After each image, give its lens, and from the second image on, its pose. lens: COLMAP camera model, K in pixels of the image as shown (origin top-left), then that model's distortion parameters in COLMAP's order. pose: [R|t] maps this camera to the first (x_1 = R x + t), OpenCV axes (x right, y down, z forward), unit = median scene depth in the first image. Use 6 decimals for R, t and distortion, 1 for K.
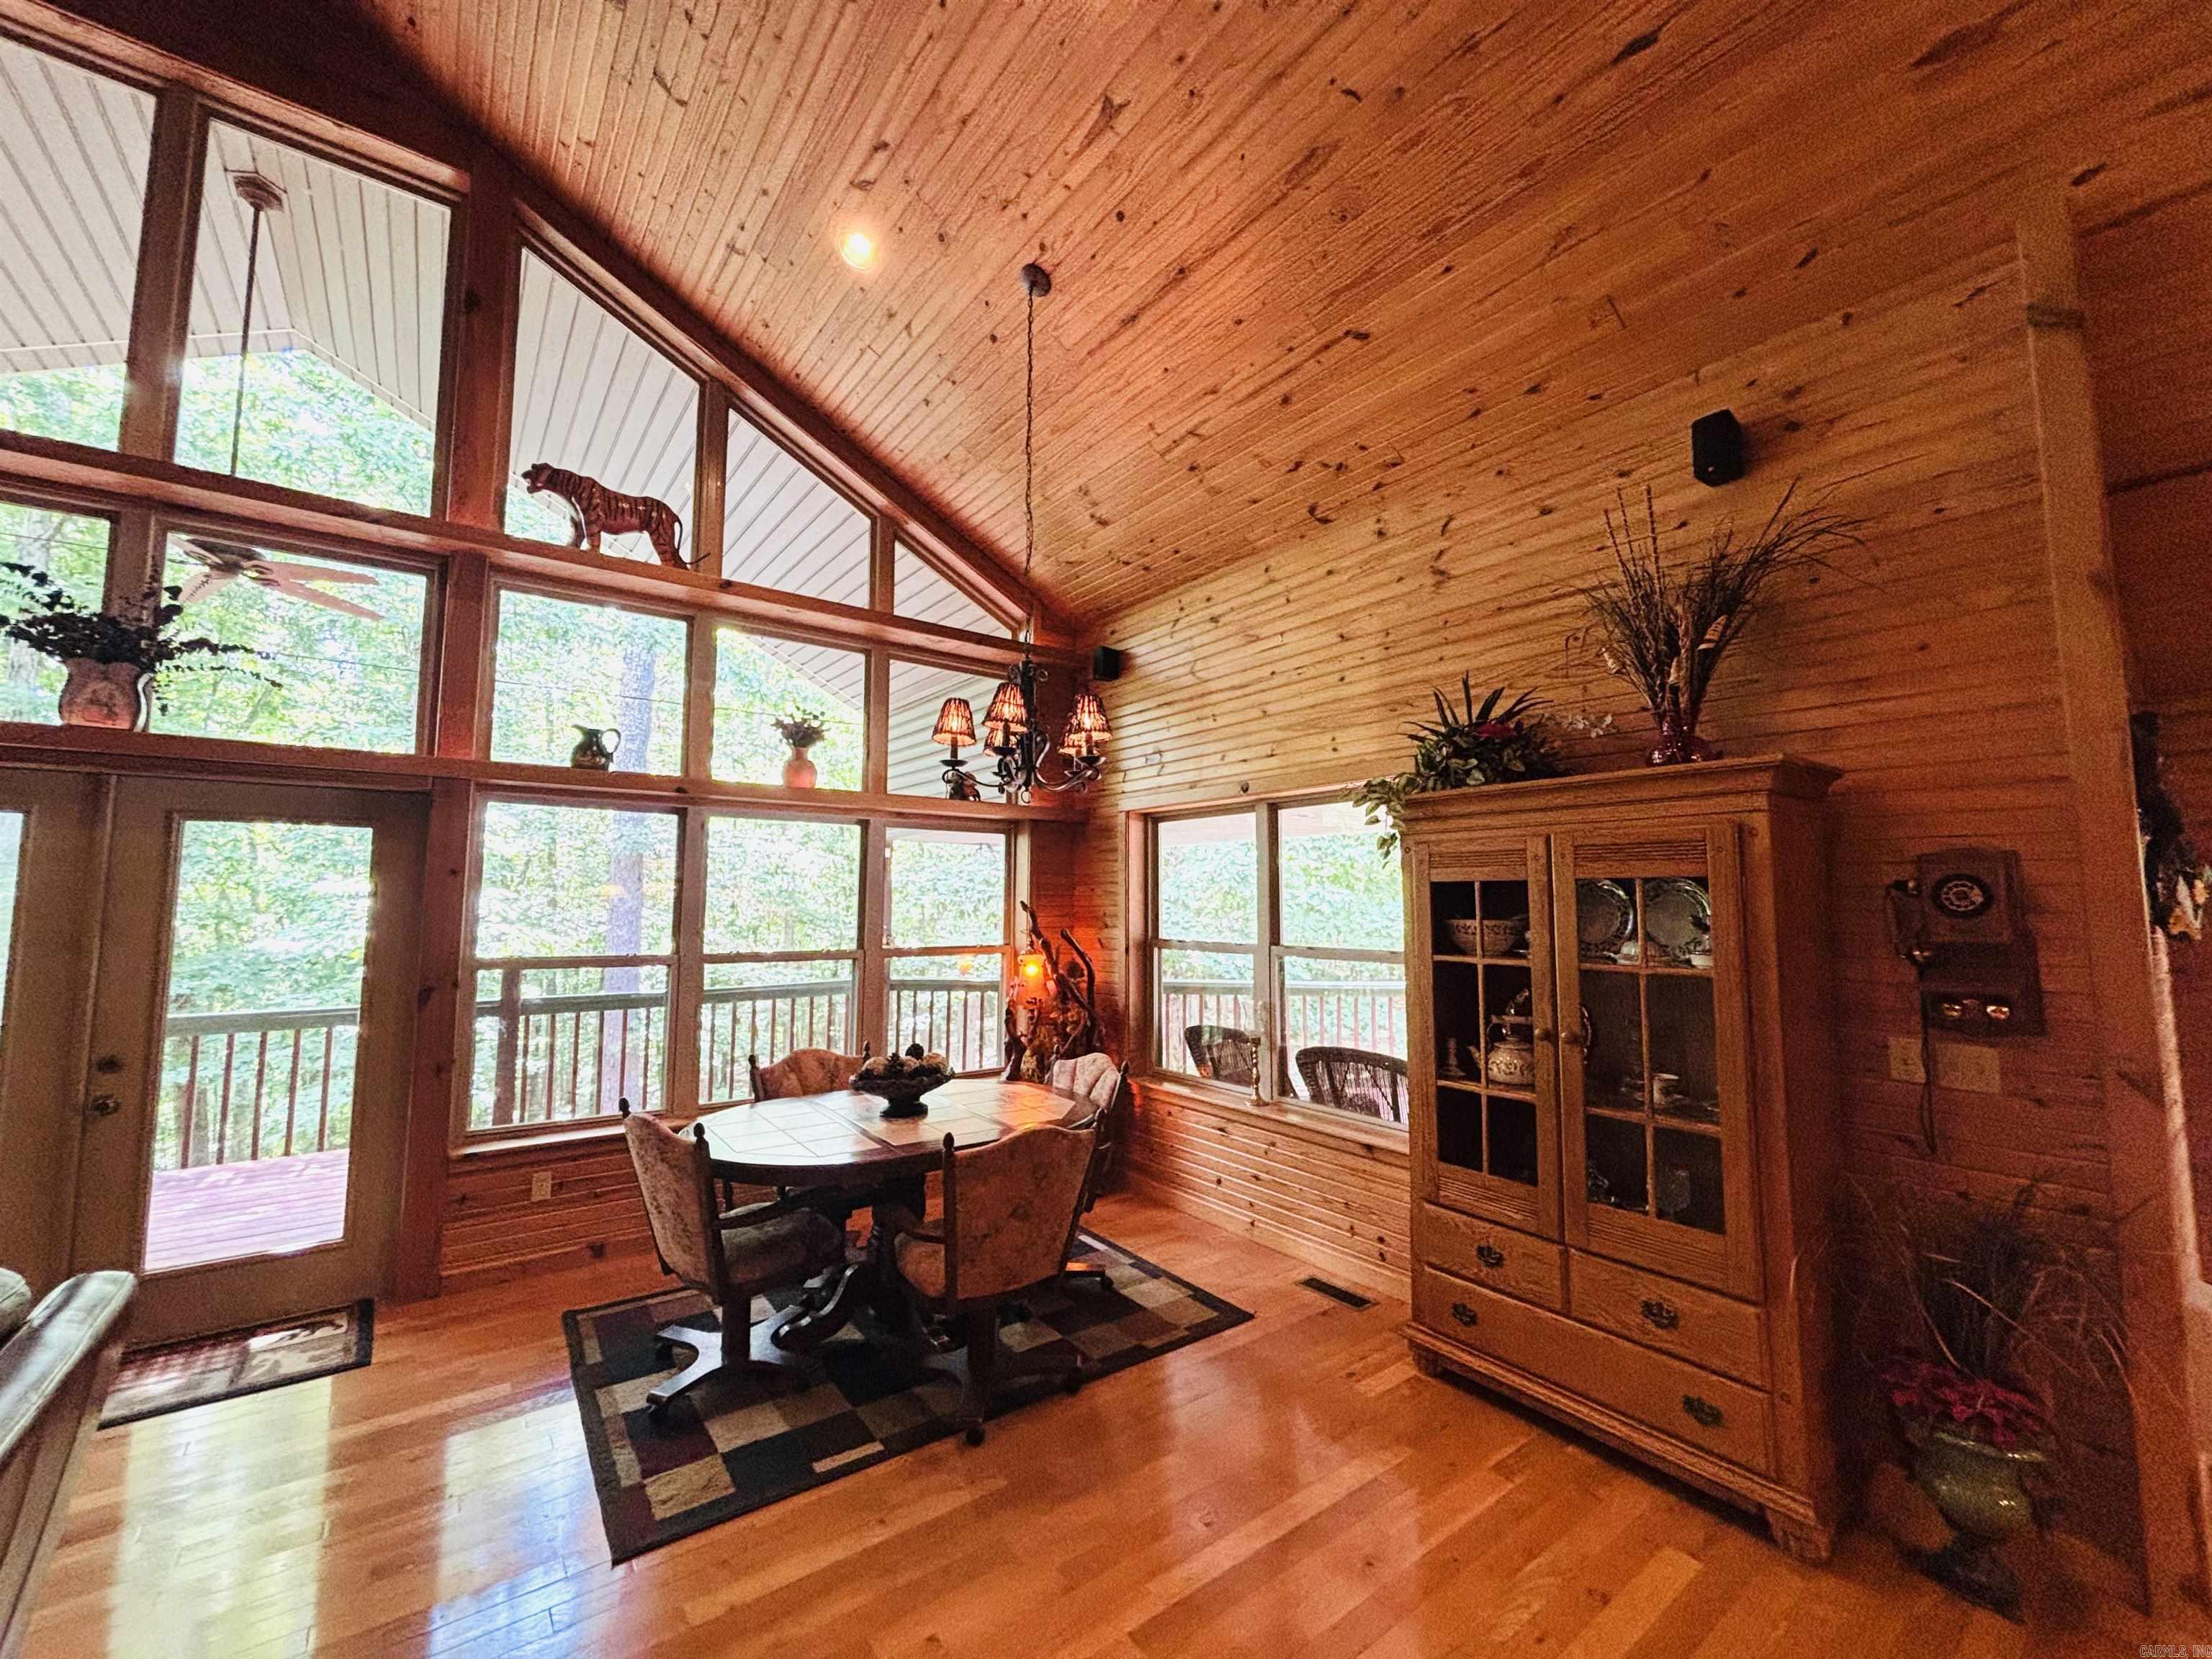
lens RADIAL K [[899.5, 0, 1099.7], [0, 899.5, 826.4], [0, 0, 1]] dist [-0.000706, -0.000465]
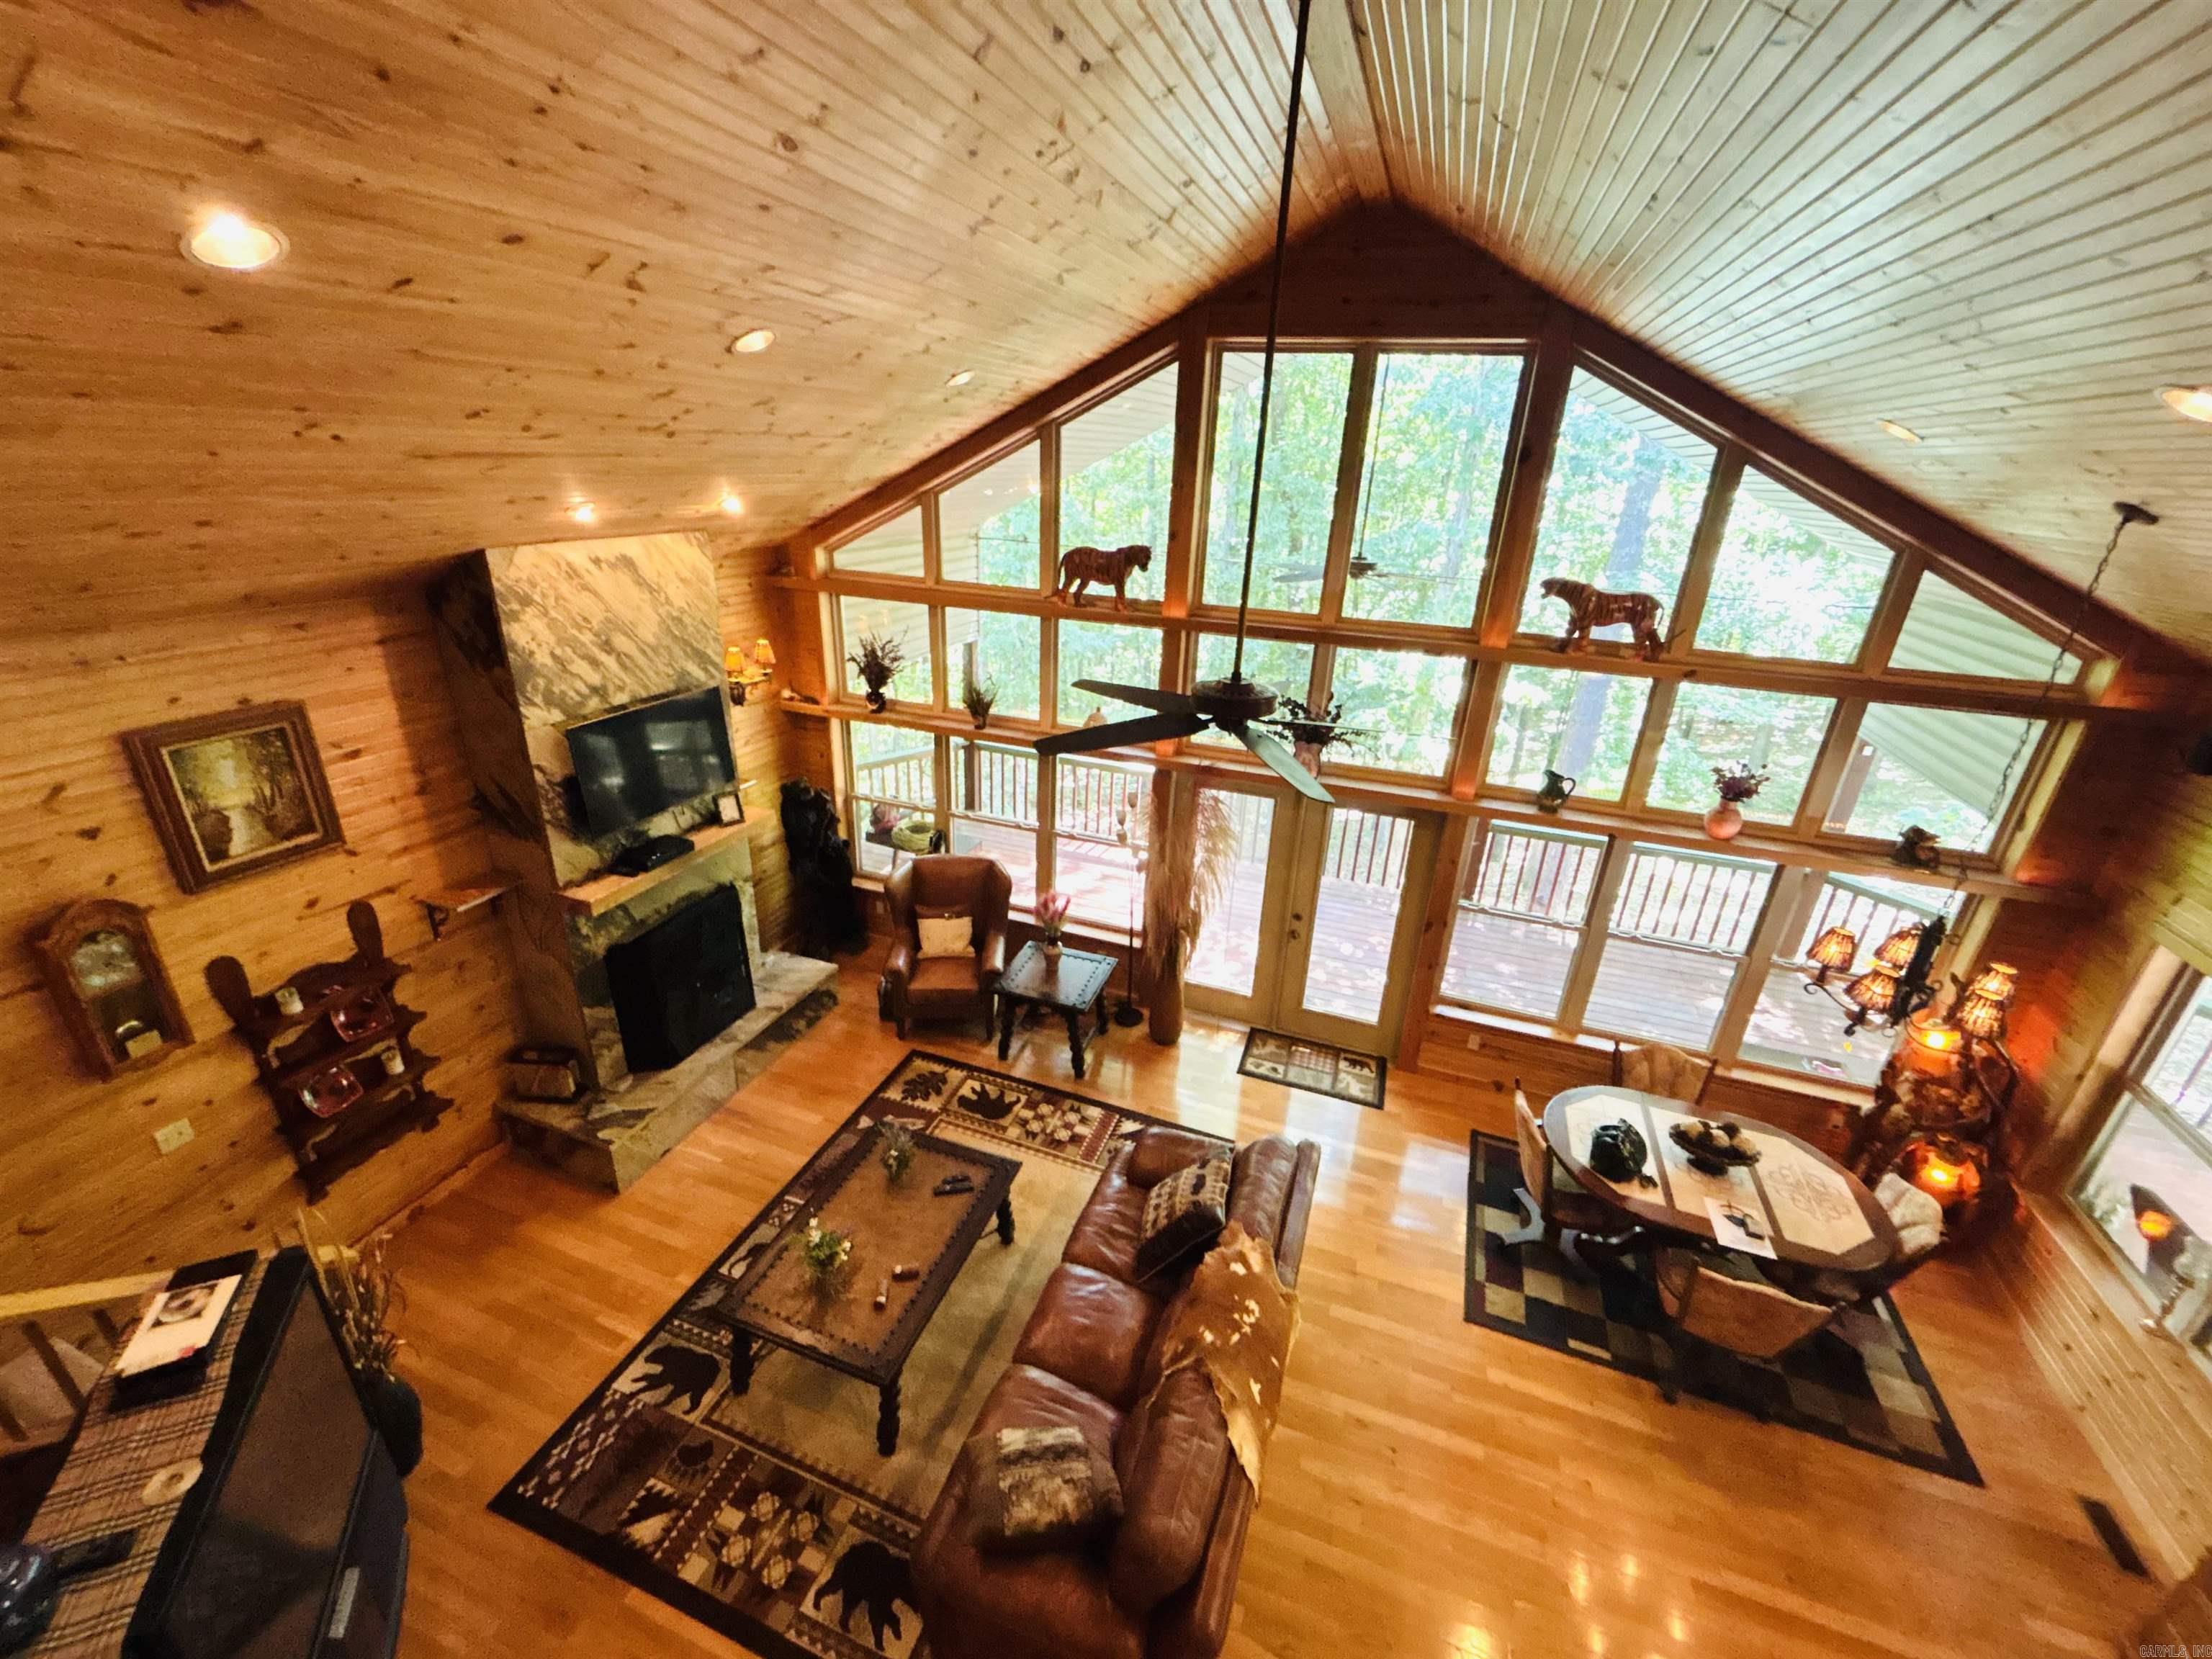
lens RADIAL K [[888.7, 0, 1097.8], [0, 888.7, 819.5], [0, 0, 1]] dist [-0.033375, 0.014355]
pose [[0.542768, 0.336675, -0.769449, 0.107779], [0.034813, 0.906334, 0.421126, -0.646889], [0.839161, -0.255361, 0.480209, -0.240150]]
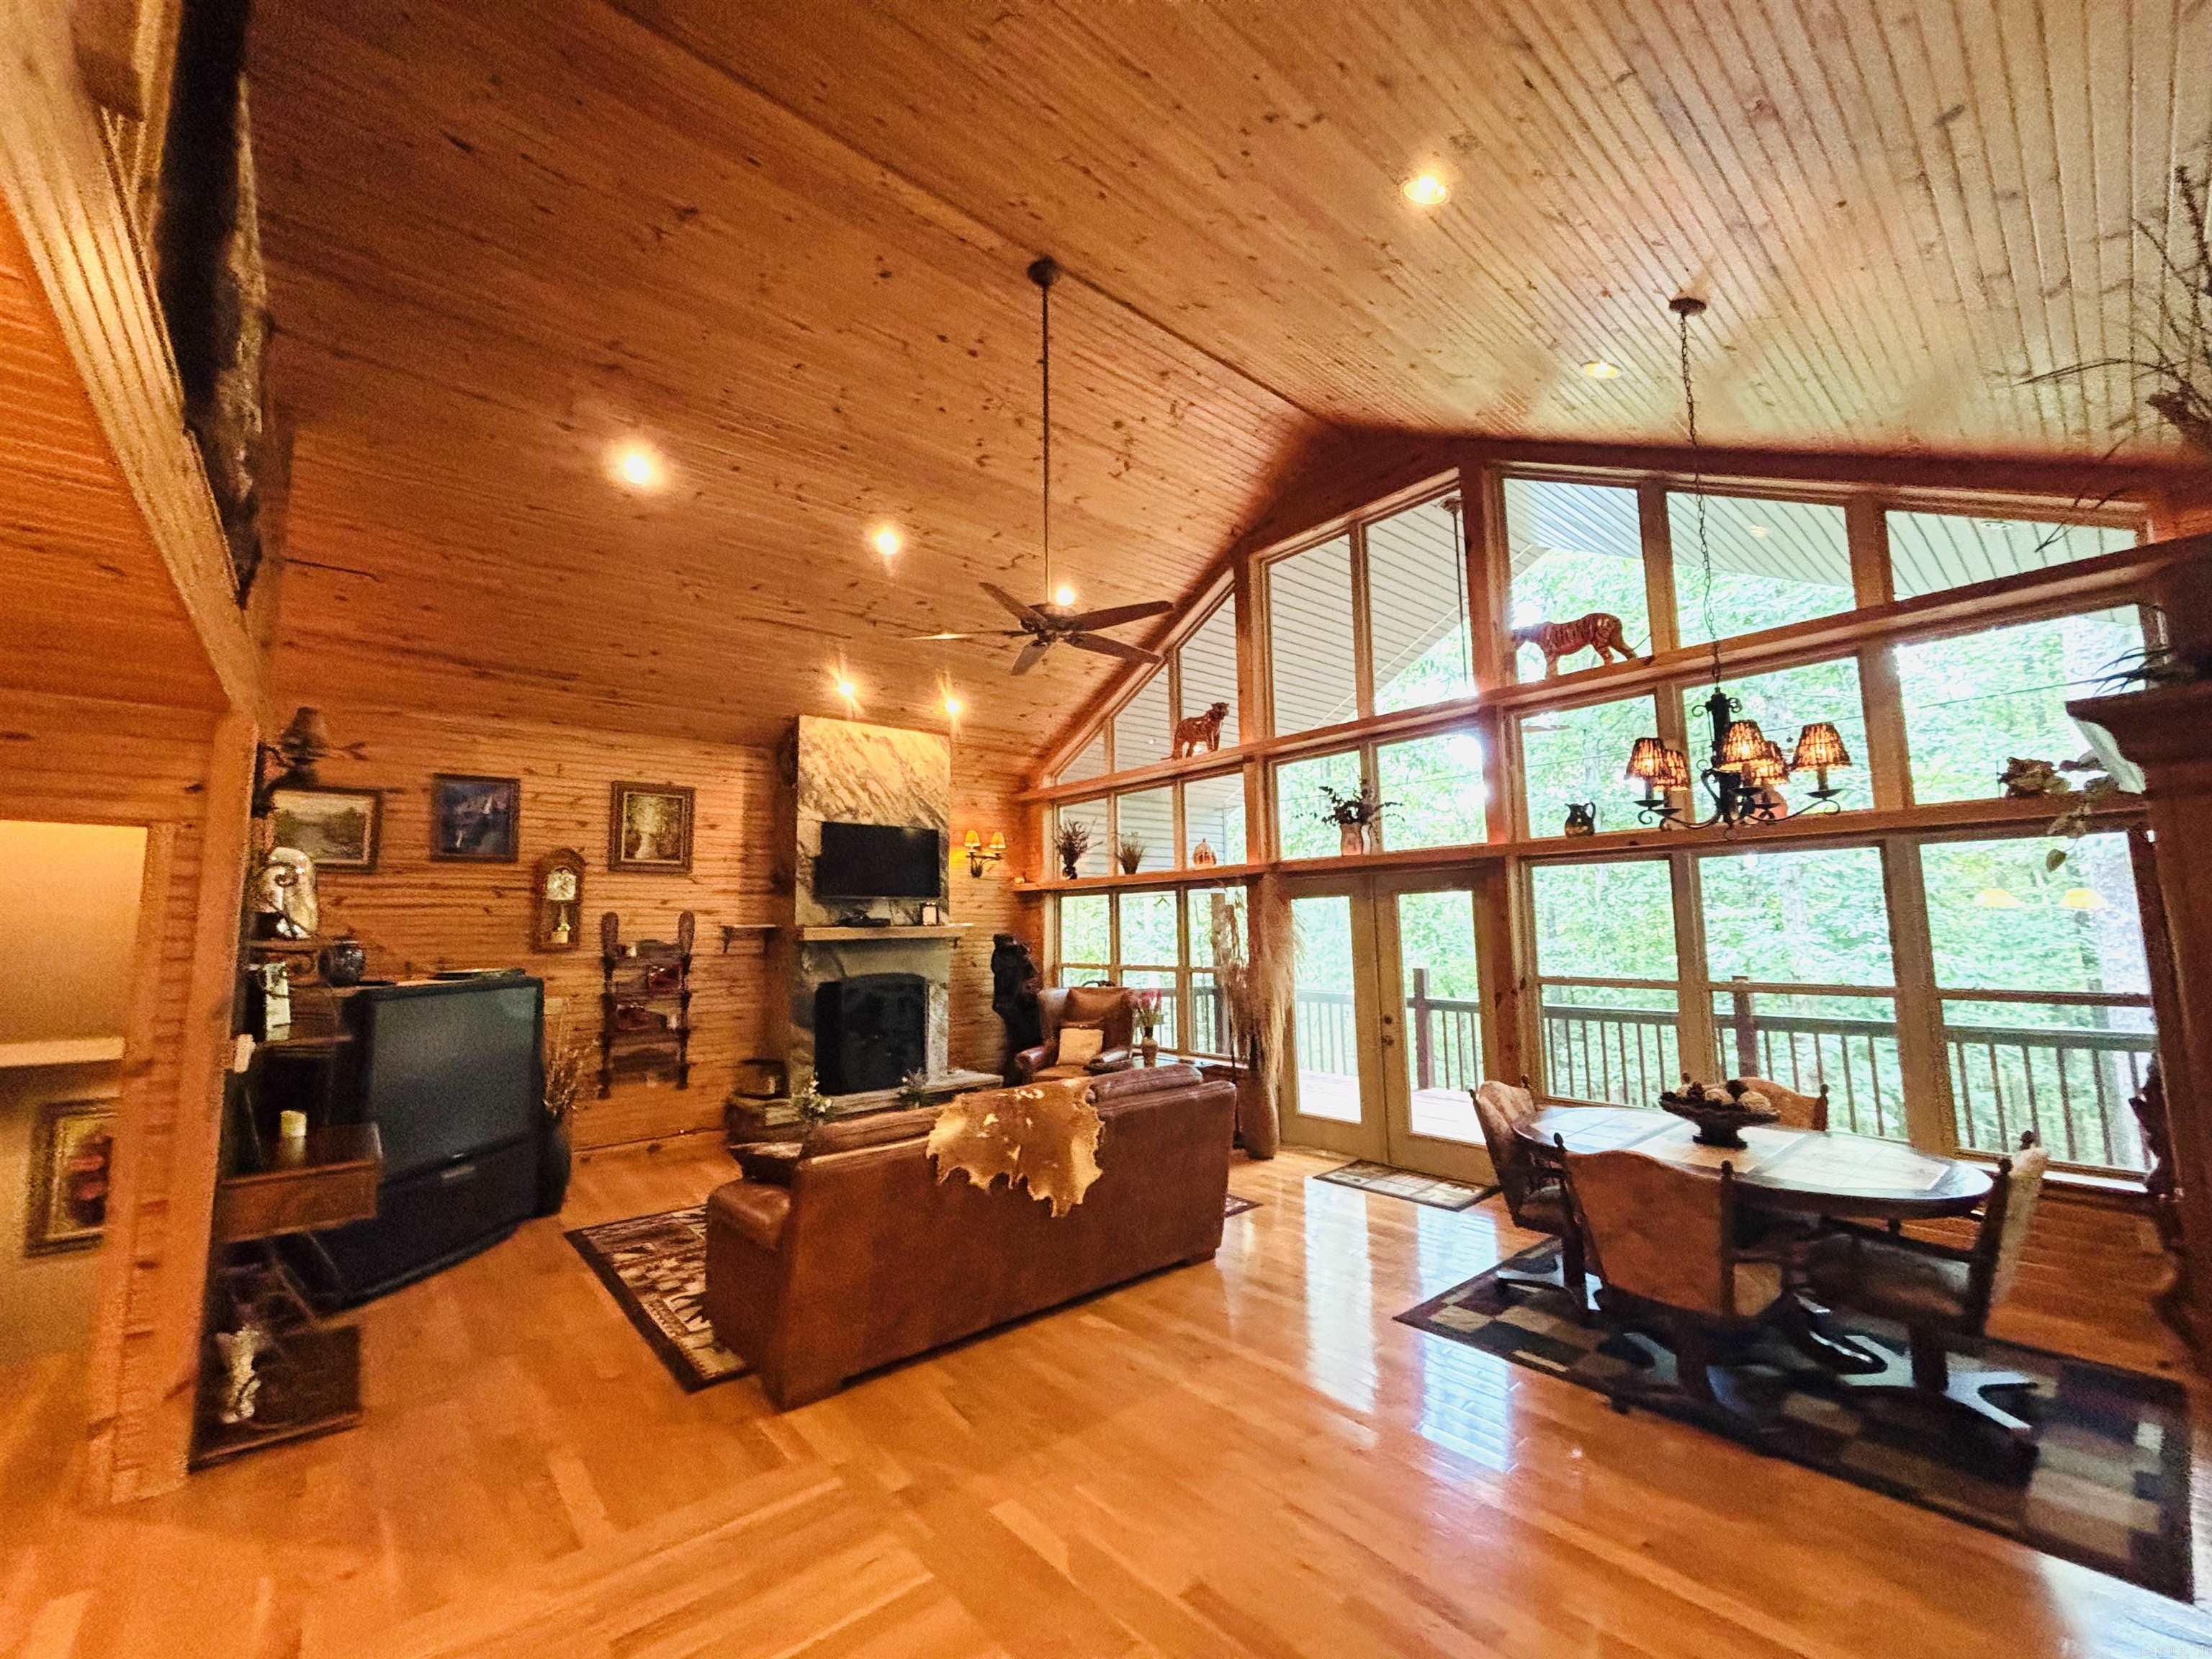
lens RADIAL K [[893.8, 0, 1104.4], [0, 893.8, 820.4], [0, 0, 1]] dist [0.000734, -0.000767]
pose [[0.063908, -0.125517, -0.990031, 0.705102], [0.103187, 0.987573, -0.118545, -0.000921], [0.992607, -0.094583, 0.076066, 0.213775]]
